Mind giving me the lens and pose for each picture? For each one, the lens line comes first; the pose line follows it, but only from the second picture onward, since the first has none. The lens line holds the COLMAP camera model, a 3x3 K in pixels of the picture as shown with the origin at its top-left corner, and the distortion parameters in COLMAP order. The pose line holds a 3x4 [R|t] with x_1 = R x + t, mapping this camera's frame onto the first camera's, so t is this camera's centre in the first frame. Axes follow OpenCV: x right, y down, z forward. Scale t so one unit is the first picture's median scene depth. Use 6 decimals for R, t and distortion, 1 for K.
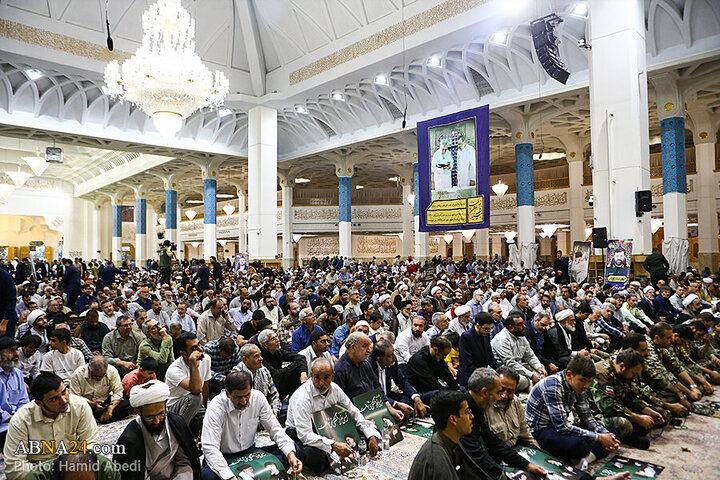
lens RADIAL K [[497.8, 0, 360.0], [0, 497.8, 240.0], [0, 0, 1]] dist [0.045498, 0.009785]
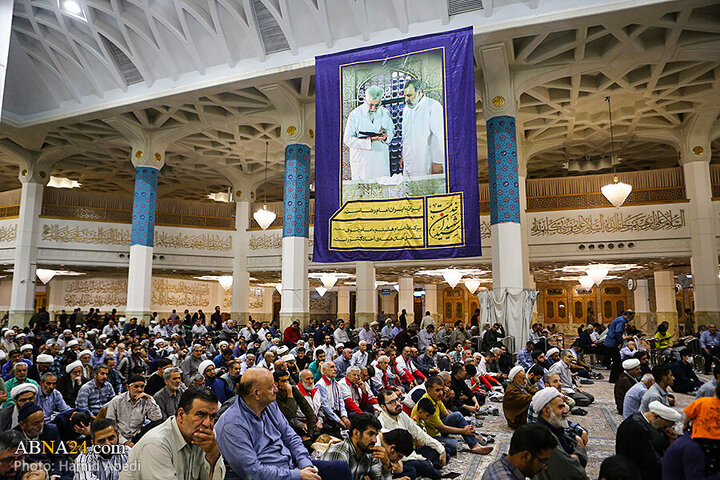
lens RADIAL K [[500.8, 0, 360.0], [0, 500.8, 240.0], [0, 0, 1]] dist [-0.096426, 0.078809]
pose [[0.911249, 0.074241, 0.405109, -0.040799], [-0.028626, 0.992657, -0.117527, 0.017815], [-0.410859, 0.095499, 0.906683, 0.523942]]
